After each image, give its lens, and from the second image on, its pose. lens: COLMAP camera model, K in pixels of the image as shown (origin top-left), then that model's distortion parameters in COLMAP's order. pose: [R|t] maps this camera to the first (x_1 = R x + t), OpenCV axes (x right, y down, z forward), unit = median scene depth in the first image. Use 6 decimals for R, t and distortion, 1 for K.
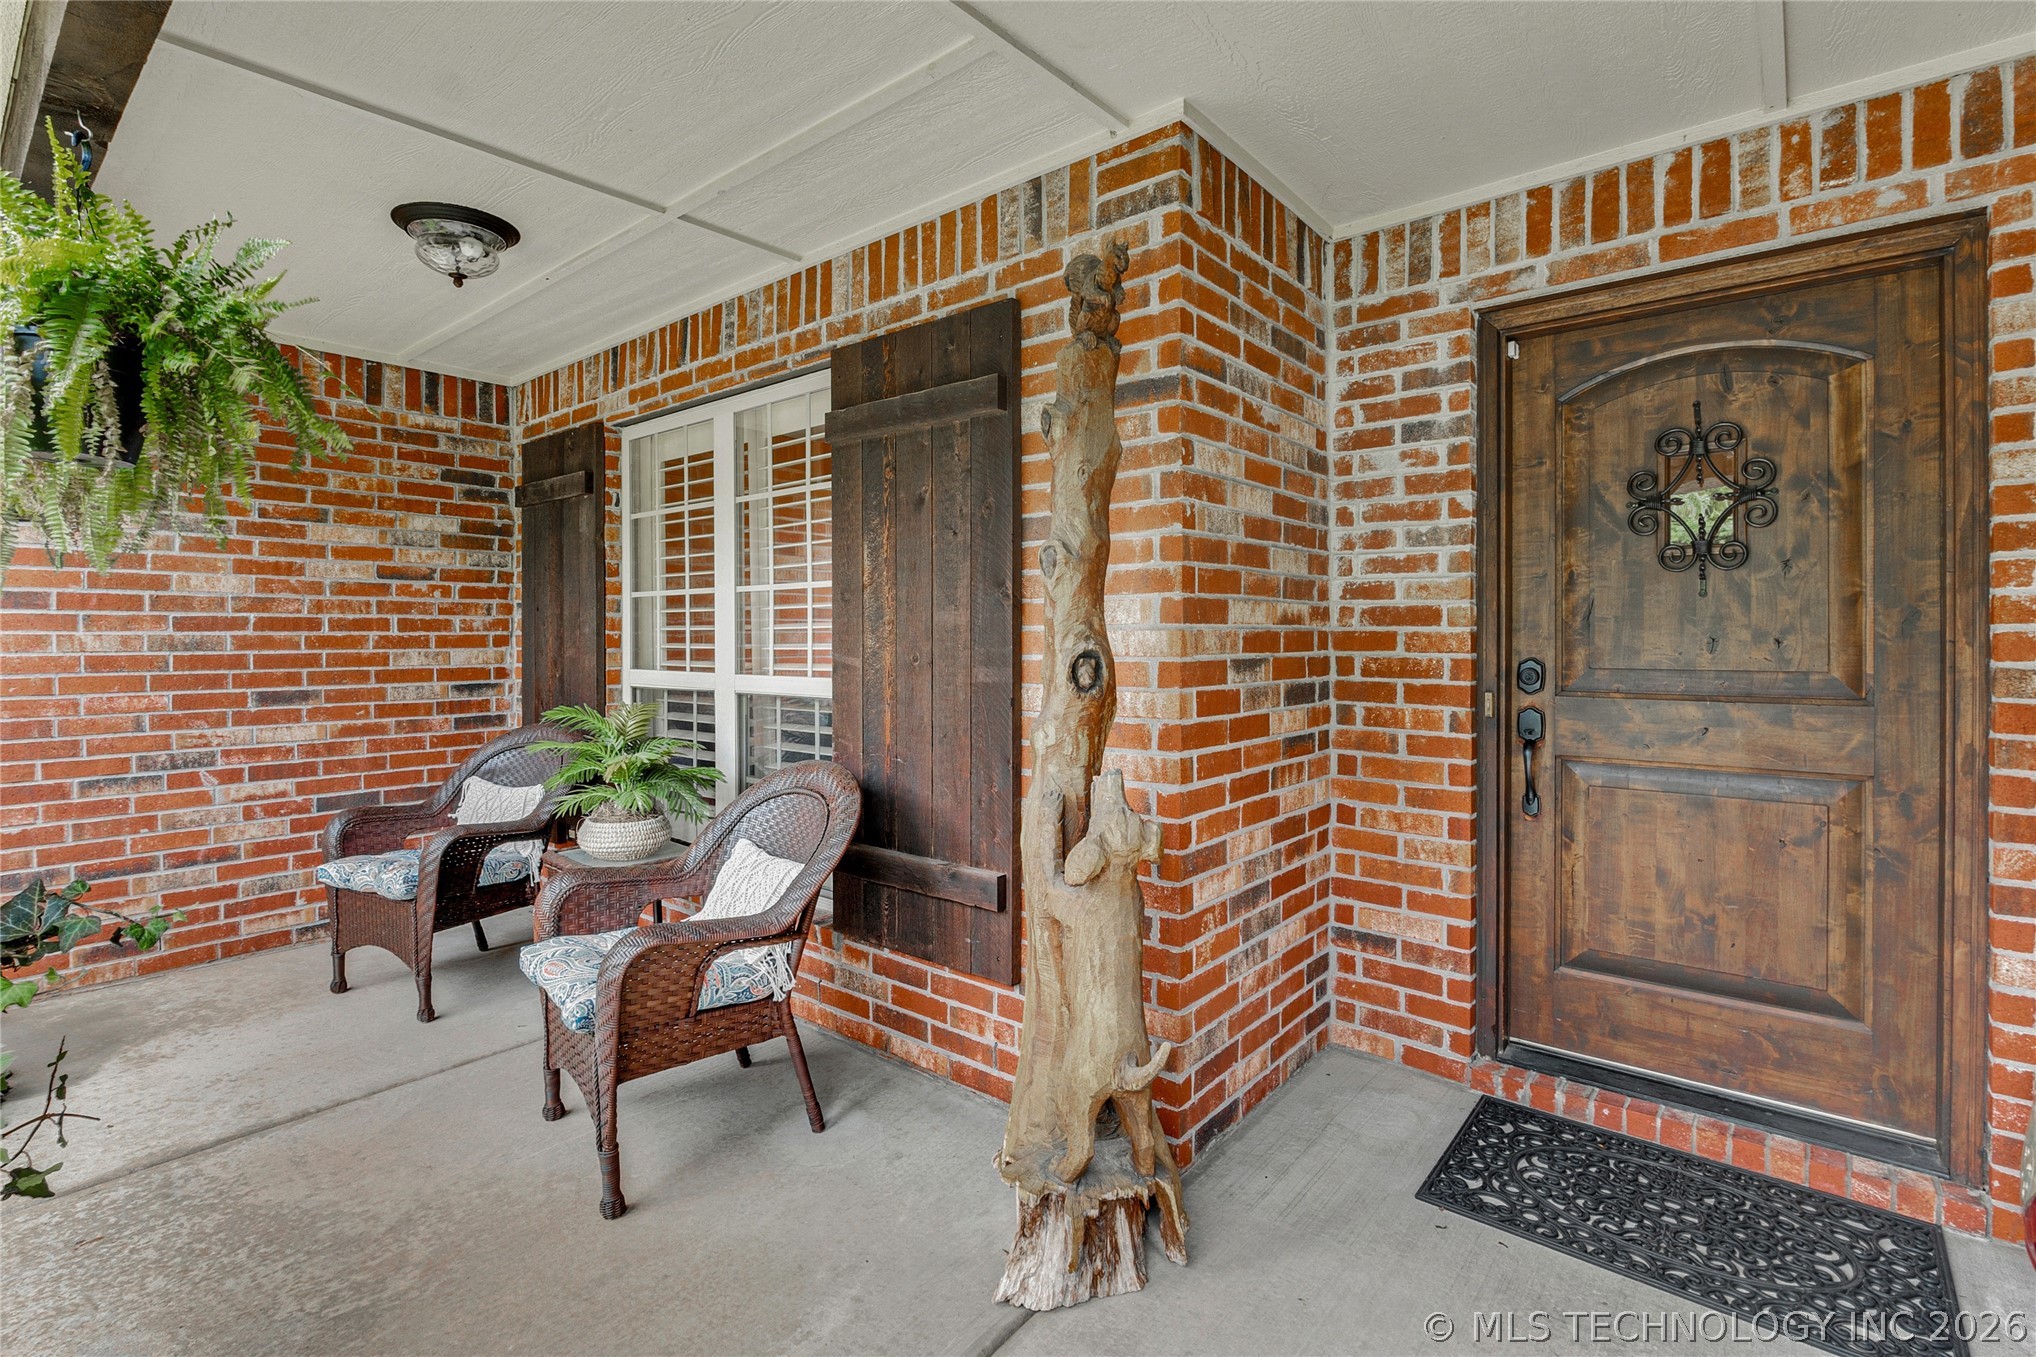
lens RADIAL K [[953.5, 0, 989.0], [0, 953.5, 638.5], [0, 0, 1]] dist [-0.012198, 0.002820]
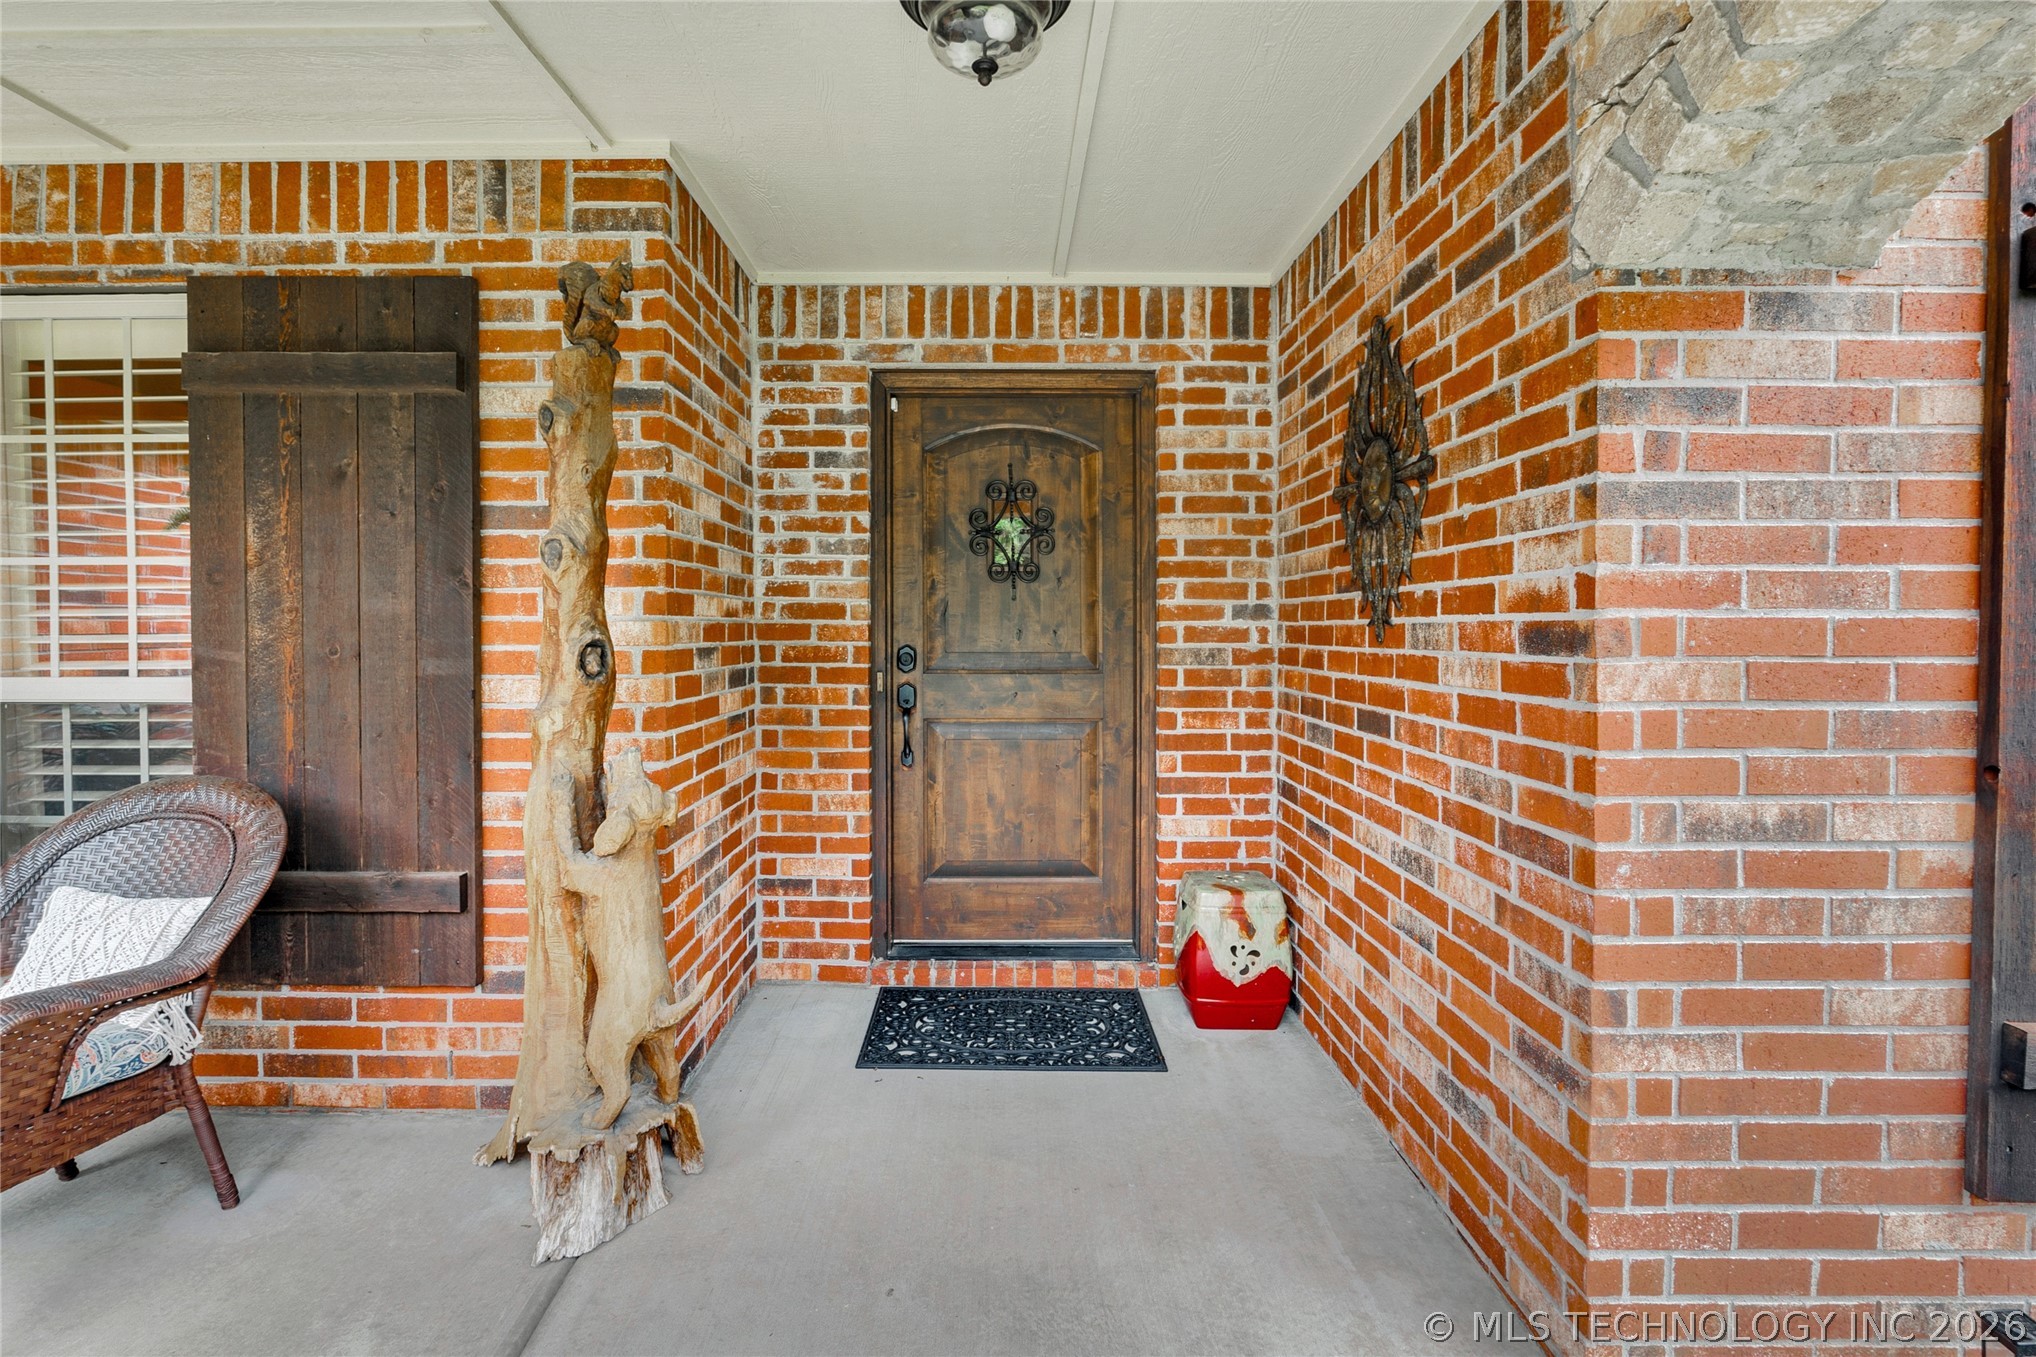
lens RADIAL K [[953.5, 0, 997.2], [0, 953.5, 633.6], [0, 0, 1]] dist [-0.012198, 0.002820]
pose [[0.764748, -0.000628, 0.644330, -0.182581], [-0.001139, 0.999997, 0.002326, 0.002082], [-0.644329, -0.002513, 0.764744, -0.079403]]
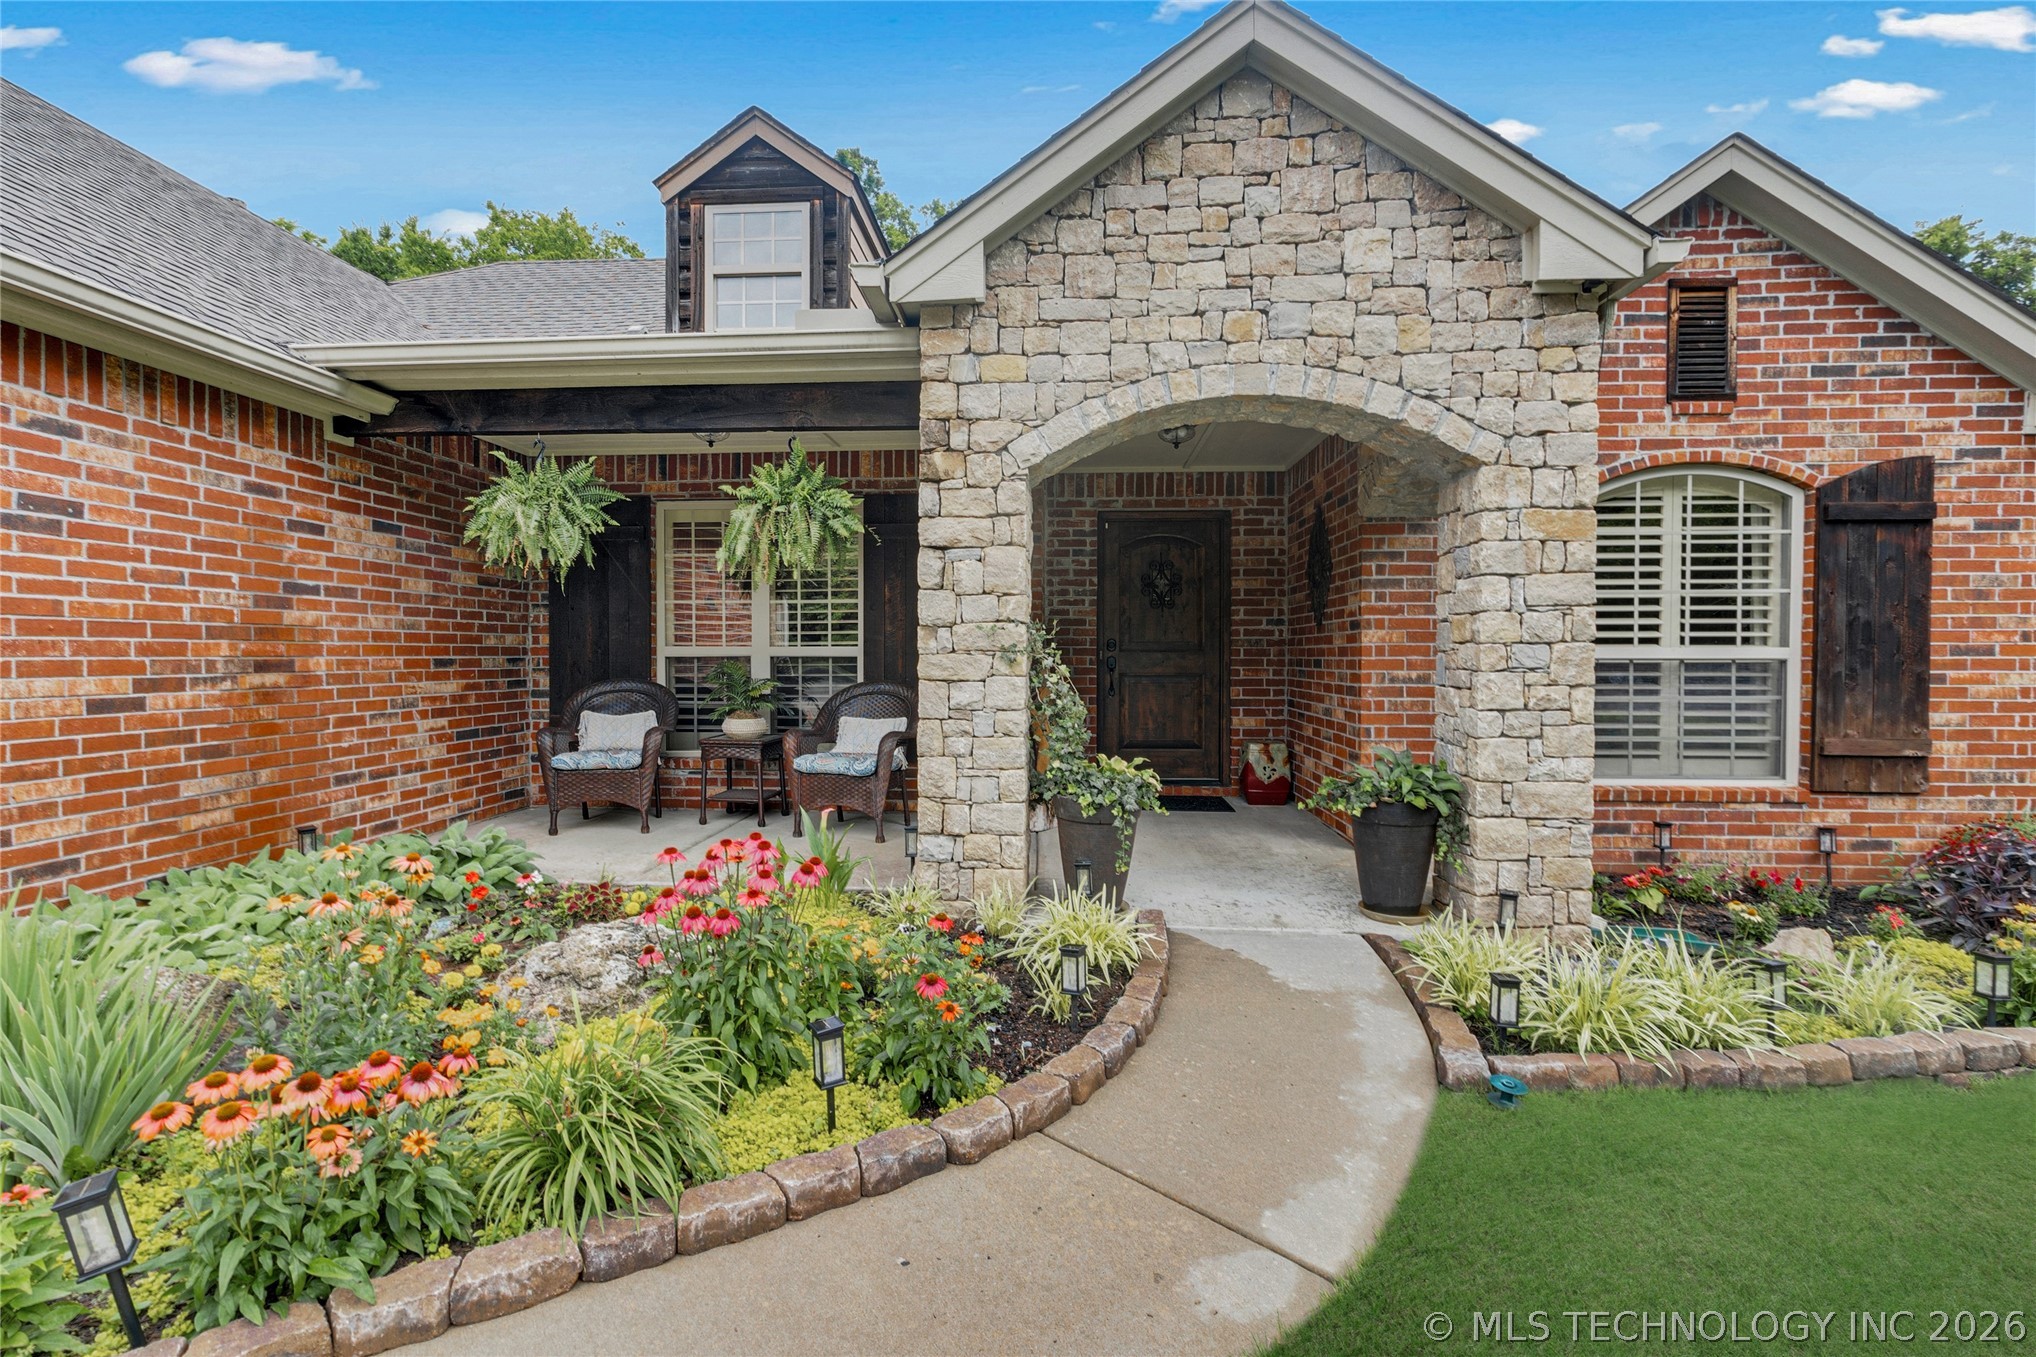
lens RADIAL K [[953.5, 0, 1005.3], [0, 953.5, 672.6], [0, 0, 1]] dist [-0.012198, 0.002820]
pose [[0.803160, -0.008517, 0.595703, -1.405160], [-0.000335, 0.999891, 0.014748, 0.083805], [-0.595764, -0.012045, 0.803069, -1.101924]]
